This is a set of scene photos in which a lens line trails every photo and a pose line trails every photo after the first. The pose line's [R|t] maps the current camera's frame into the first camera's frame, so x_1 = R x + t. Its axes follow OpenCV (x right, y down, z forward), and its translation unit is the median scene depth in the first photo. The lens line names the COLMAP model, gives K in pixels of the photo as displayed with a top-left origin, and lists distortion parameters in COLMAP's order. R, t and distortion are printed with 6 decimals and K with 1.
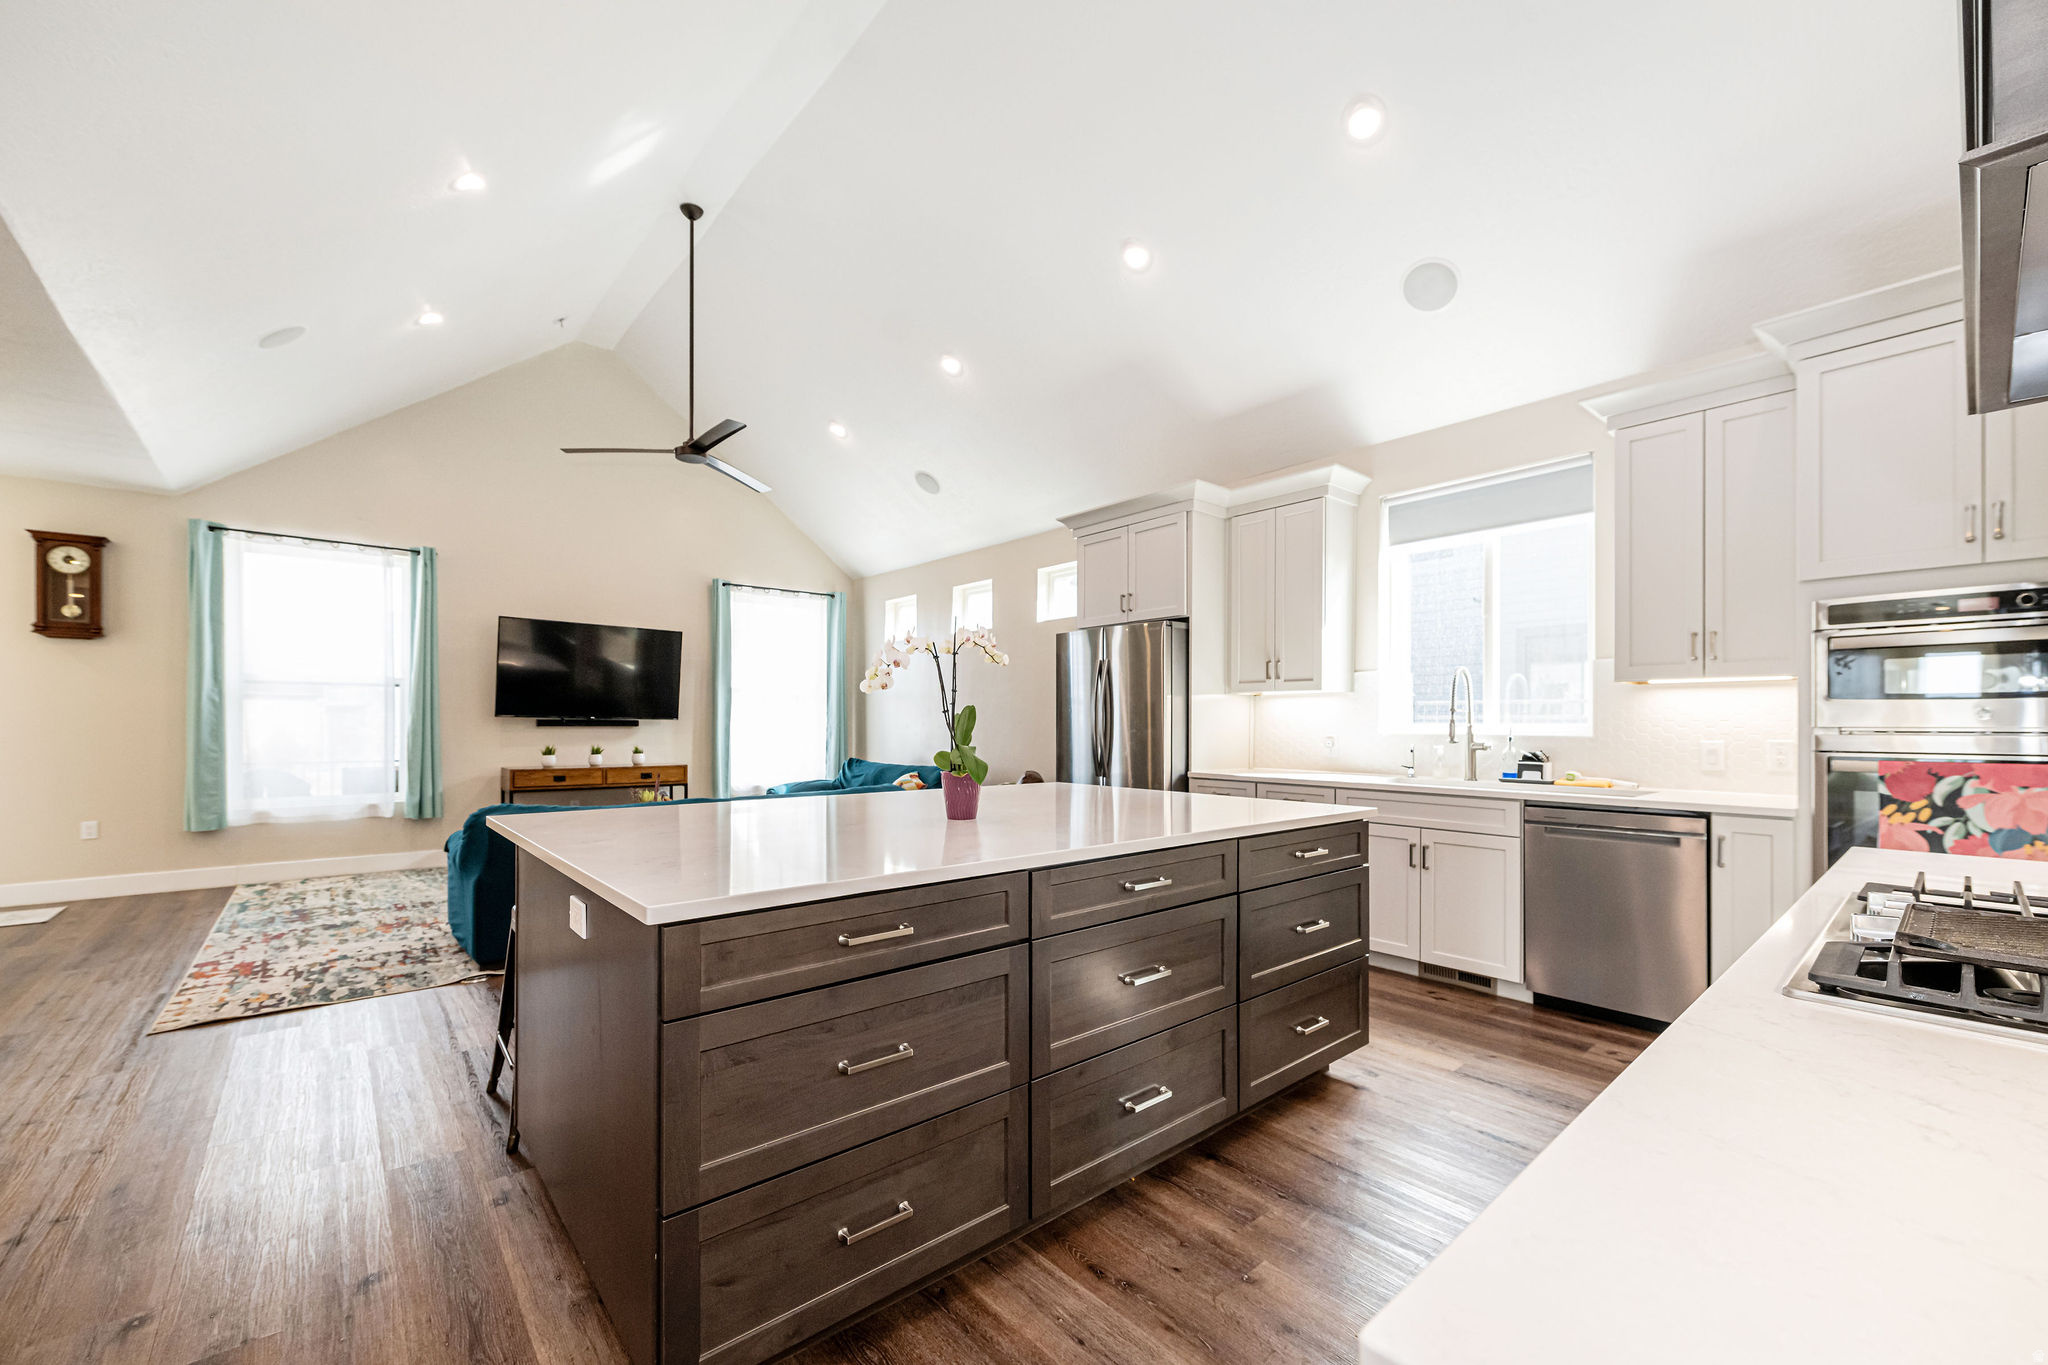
lens RADIAL K [[811.3, 0, 1055.6], [0, 811.3, 722.4], [0, 0, 1]] dist [0.003027, -0.000192]
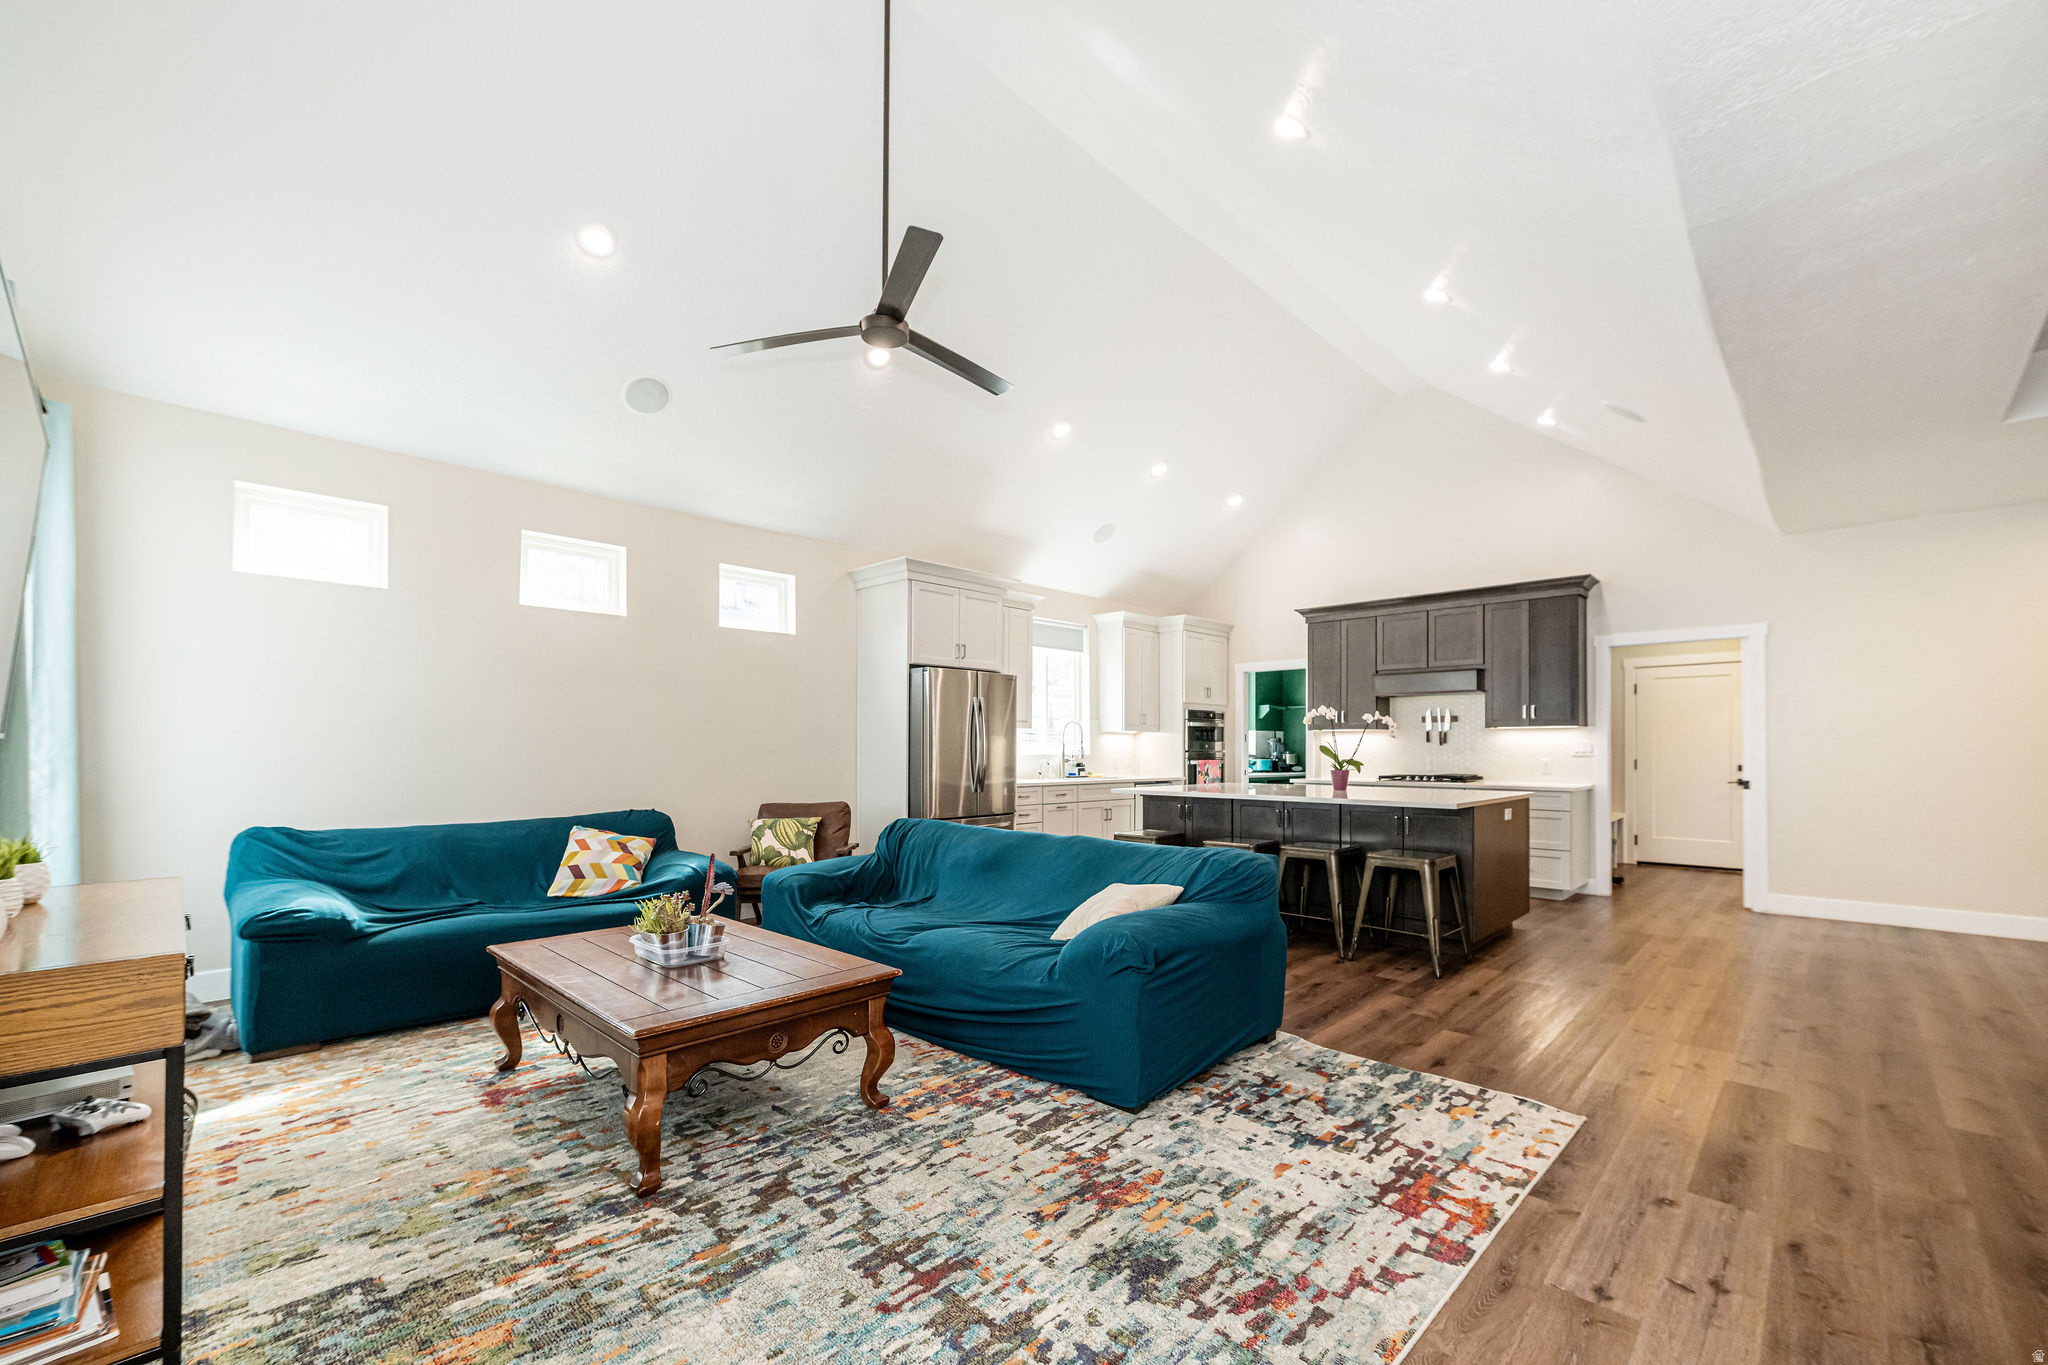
lens RADIAL K [[811.3, 0, 1015.4], [0, 811.3, 749.1], [0, 0, 1]] dist [0.003027, -0.000192]
pose [[-0.051922, -0.002972, 0.998647, -1.501075], [-0.005844, 0.999979, 0.002672, -0.001916], [-0.998634, -0.005697, -0.051938, 1.275606]]
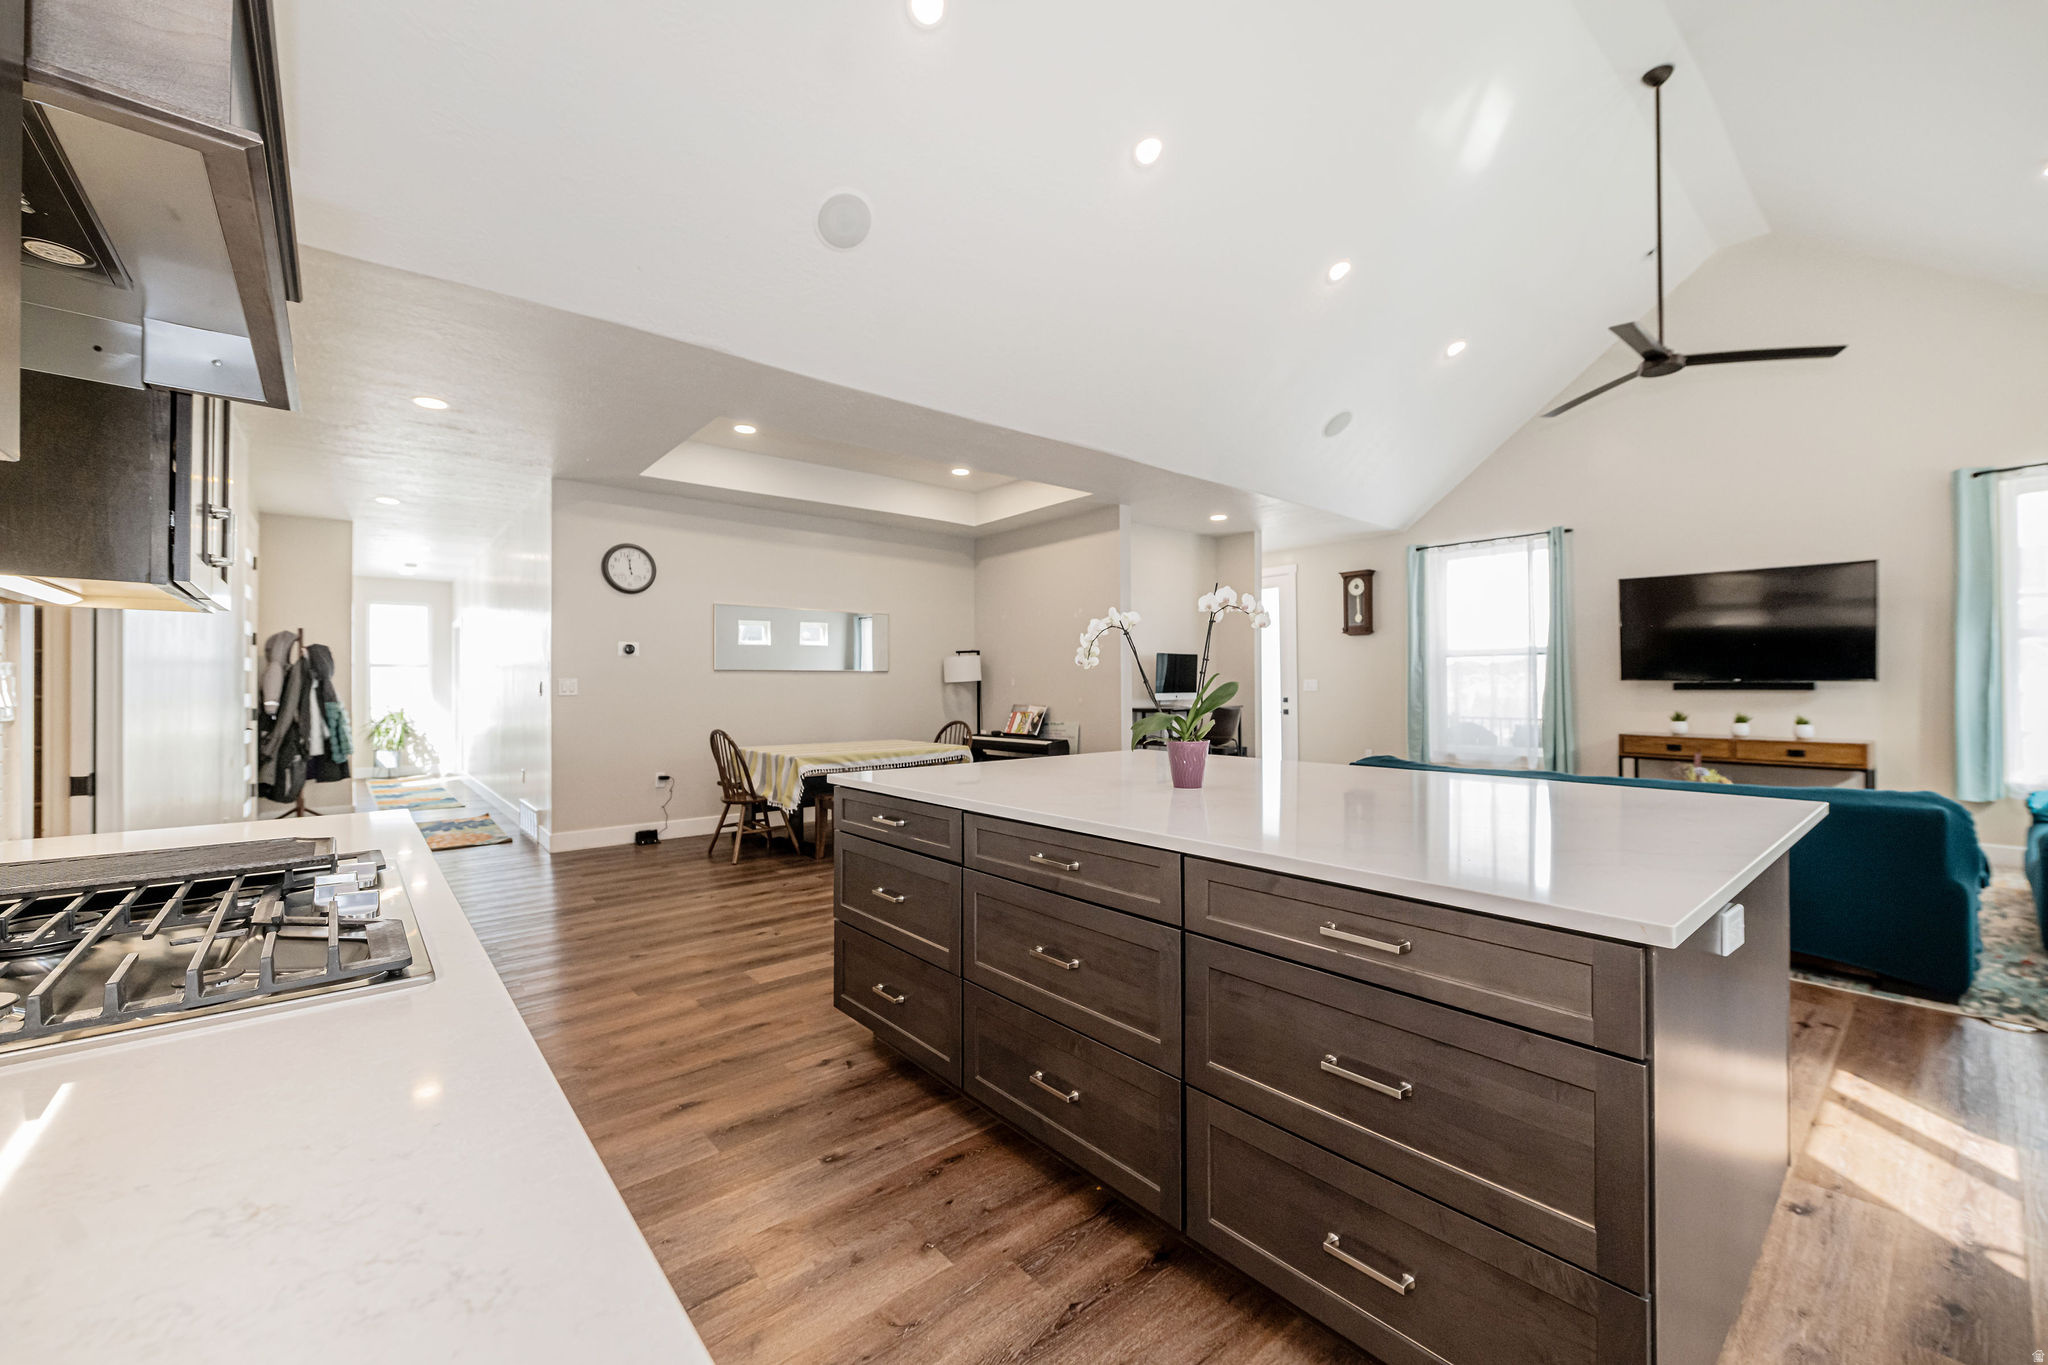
lens RADIAL K [[811.3, 0, 1023.2], [0, 811.3, 678.6], [0, 0, 1]] dist [0.003027, -0.000192]
pose [[-0.026957, -0.011598, -0.999569, 0.551609], [0.005984, 0.999913, -0.011764, -0.003487], [0.999619, -0.006298, -0.026885, 0.507023]]
